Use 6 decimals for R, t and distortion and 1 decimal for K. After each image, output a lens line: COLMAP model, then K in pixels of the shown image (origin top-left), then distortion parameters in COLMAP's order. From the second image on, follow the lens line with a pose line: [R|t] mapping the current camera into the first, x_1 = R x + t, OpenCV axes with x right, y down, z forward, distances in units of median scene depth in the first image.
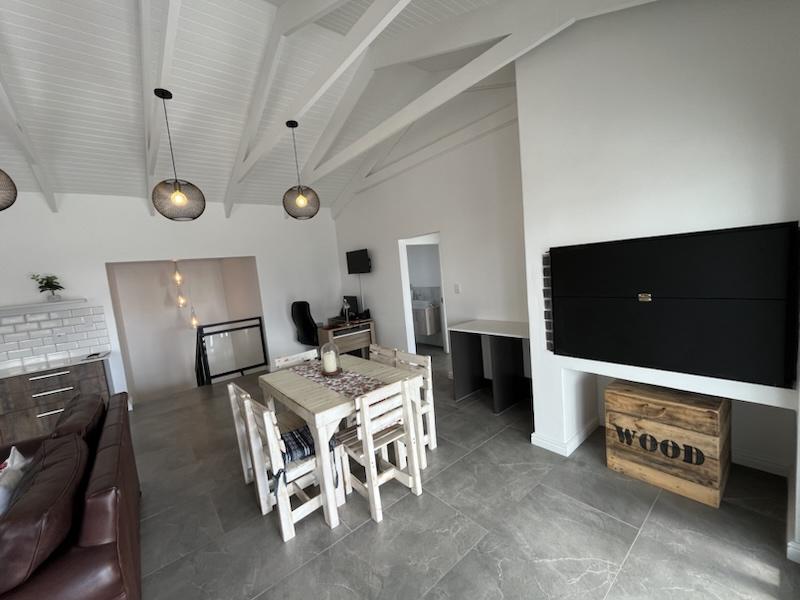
lens RADIAL K [[321.8, 0, 398.4], [0, 321.8, 302.2], [0, 0, 1]] dist [-0.001430, -0.000297]
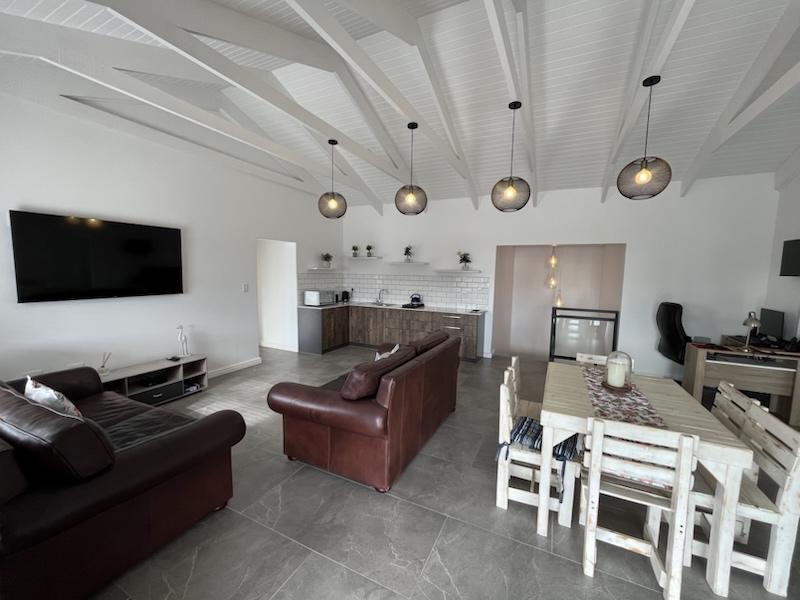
lens RADIAL K [[320.5, 0, 397.0], [0, 320.5, 302.5], [0, 0, 1]] dist [-0.008809, -0.000095]
pose [[0.401059, 0.188459, -0.896457, 0.282728], [-0.148834, 0.979012, 0.139229, -0.025653], [0.903881, 0.077584, 0.420690, 0.147245]]
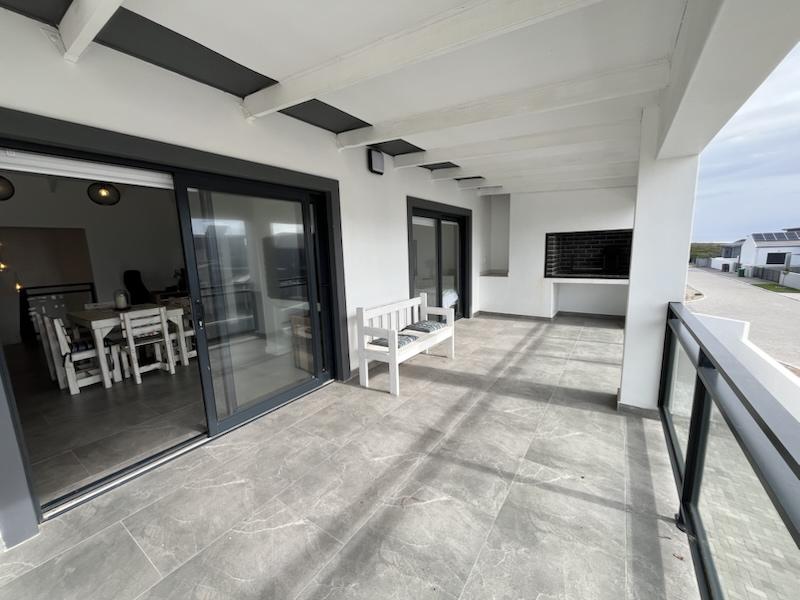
lens RADIAL K [[321.8, 0, 398.4], [0, 321.8, 302.2], [0, 0, 1]] dist [-0.001430, -0.000297]
pose [[0.959333, 0.016858, 0.281772, 0.684056], [-0.028263, 0.998935, 0.036458, 0.101571], [-0.280858, -0.042939, 0.958788, -0.926243]]
